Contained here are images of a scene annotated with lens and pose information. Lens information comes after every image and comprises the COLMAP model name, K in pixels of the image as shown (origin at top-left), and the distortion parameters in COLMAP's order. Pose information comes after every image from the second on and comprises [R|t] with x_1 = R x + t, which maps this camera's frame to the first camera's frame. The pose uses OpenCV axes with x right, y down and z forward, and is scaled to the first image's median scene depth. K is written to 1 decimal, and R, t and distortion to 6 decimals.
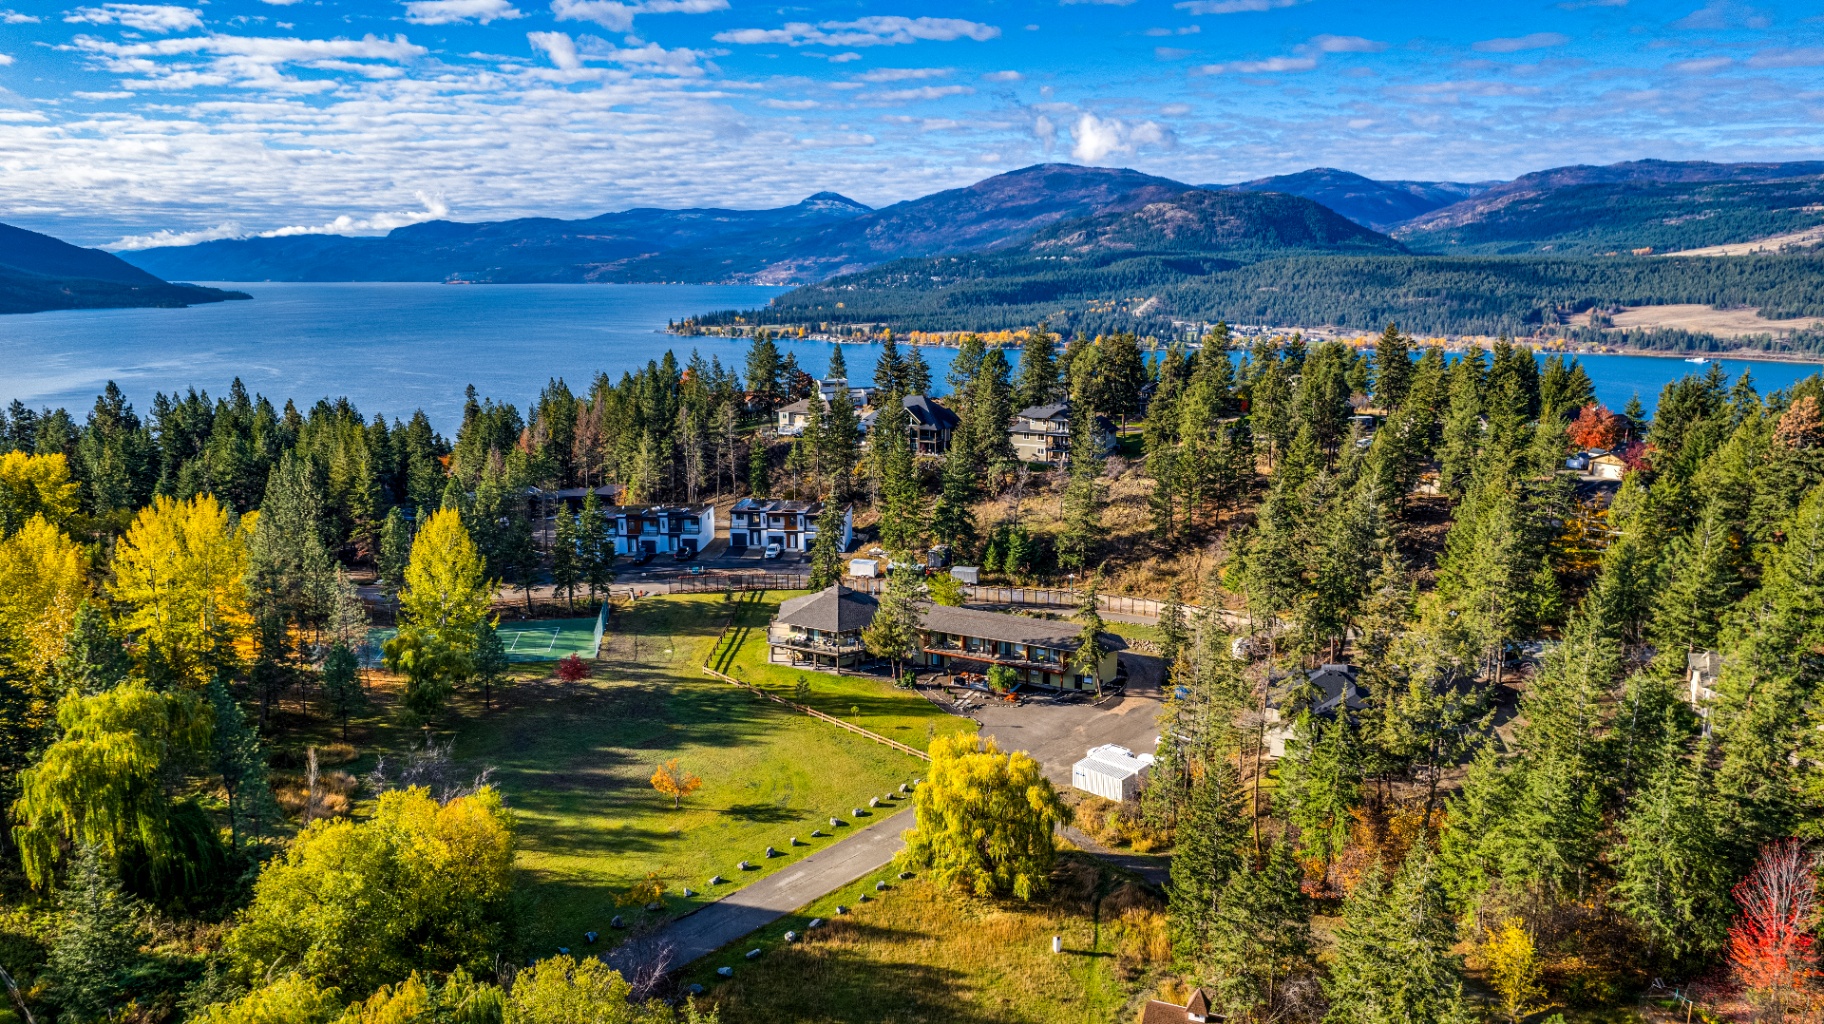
lens RADIAL K [[1167.8, 0, 922.3], [0, 1167.8, 514.7], [0, 0, 1]] dist [-0.069603, 0.063914]
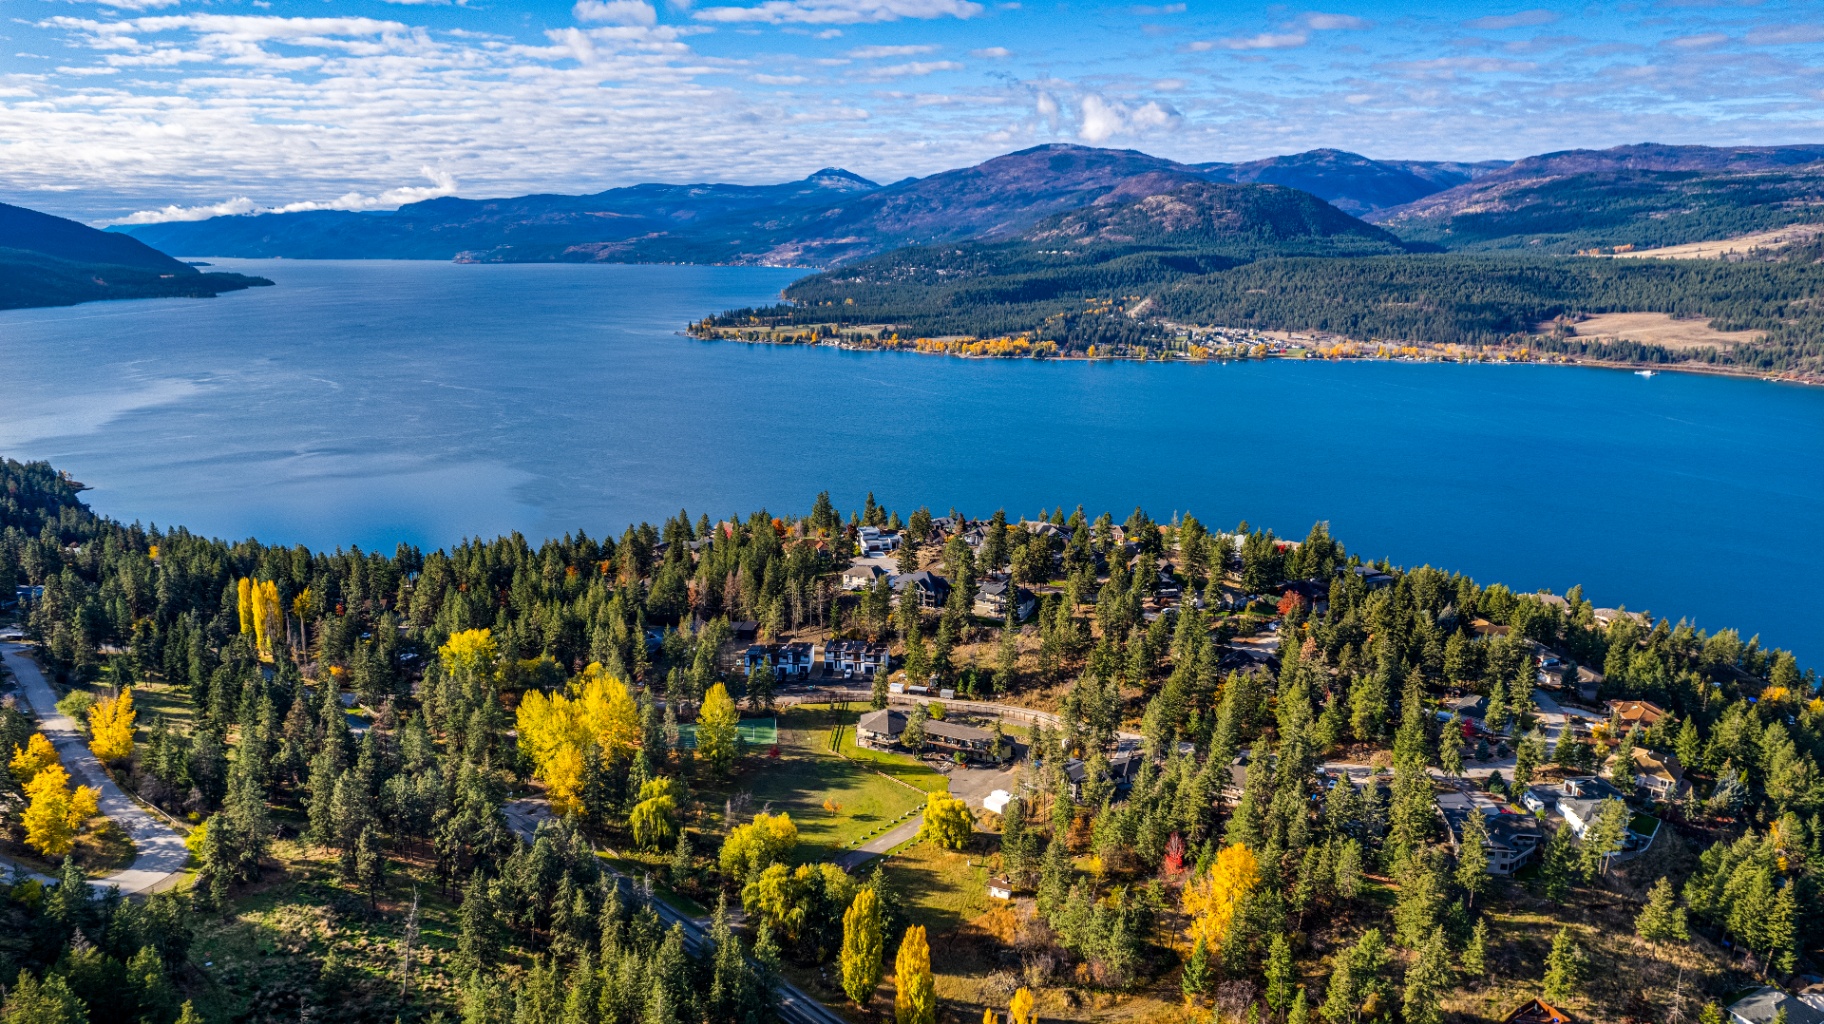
lens RADIAL K [[1167.8, 0, 922.3], [0, 1167.8, 514.7], [0, 0, 1]] dist [-0.069603, 0.063914]
pose [[0.999987, 0.001610, -0.004754, 0.001914], [-0.001494, 0.999700, 0.024427, -0.271427], [0.004792, -0.024420, 0.999690, -0.888605]]
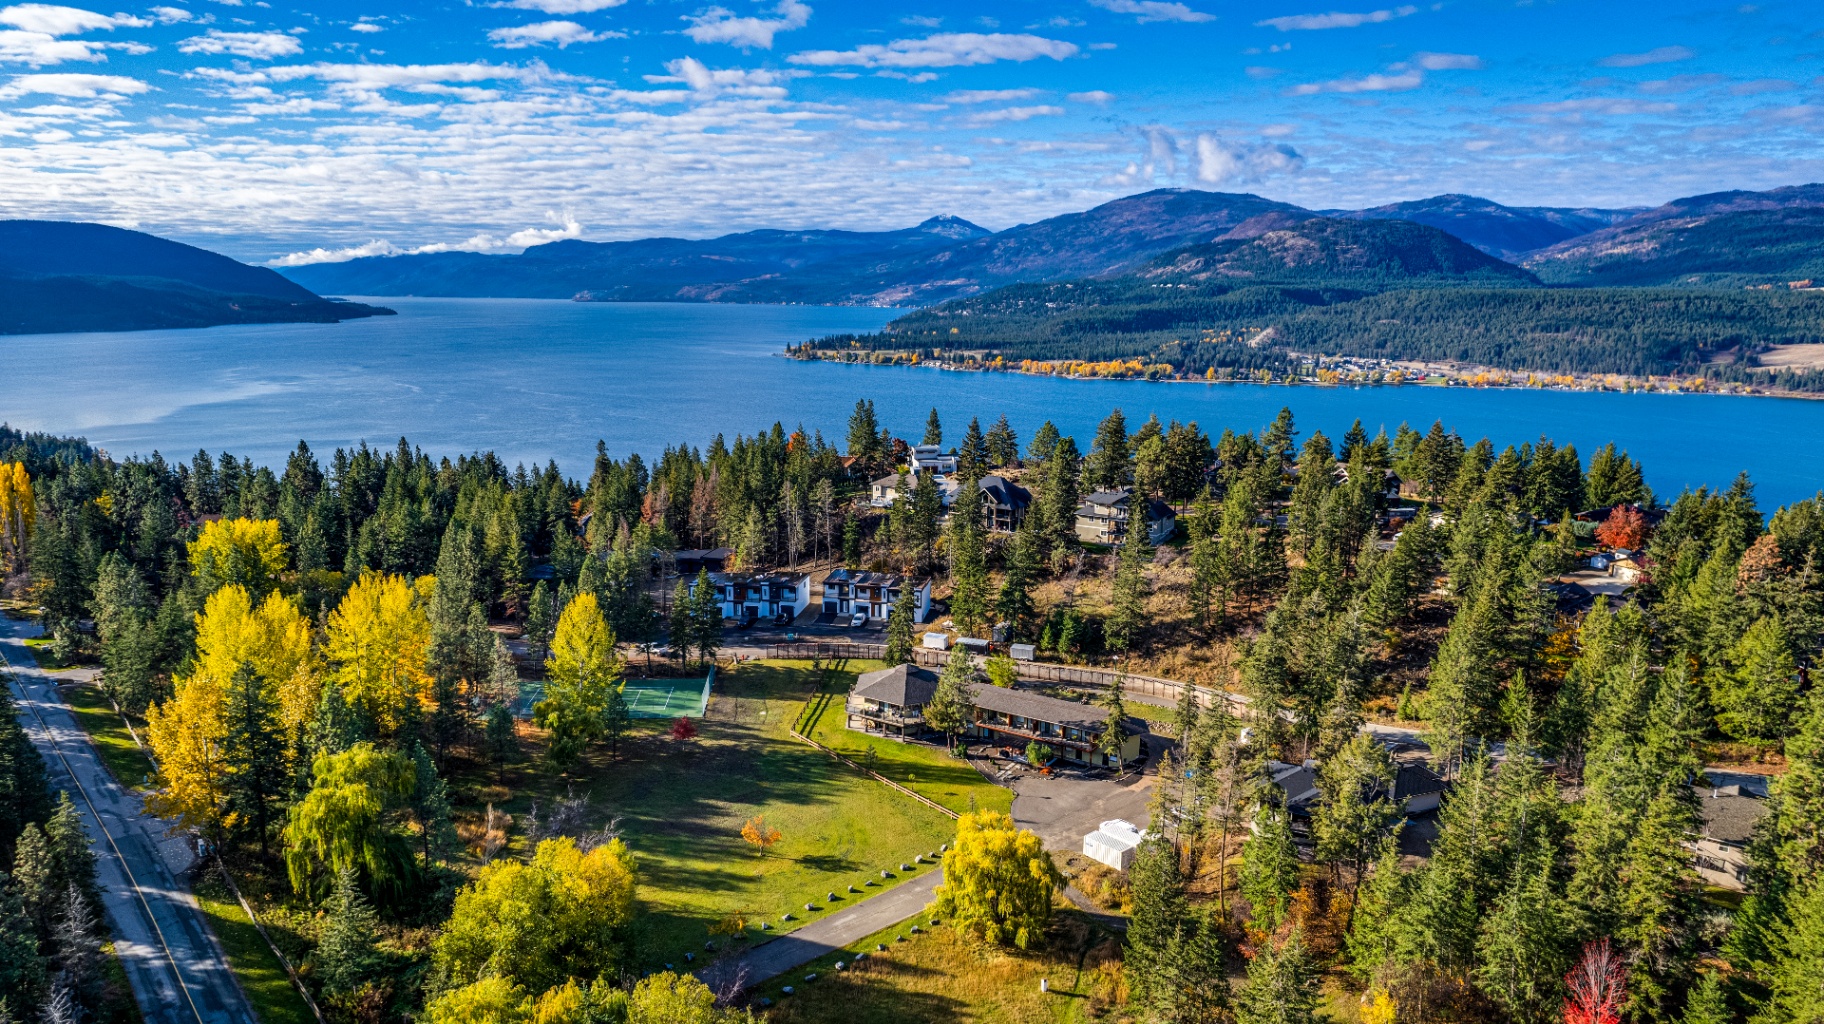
lens RADIAL K [[1167.8, 0, 922.3], [0, 1167.8, 514.7], [0, 0, 1]] dist [-0.069603, 0.063914]
pose [[0.995108, 0.027867, -0.094781, 0.038005], [-0.029530, 0.999433, -0.016194, -0.053853], [0.094276, 0.018914, 0.995366, -0.127898]]
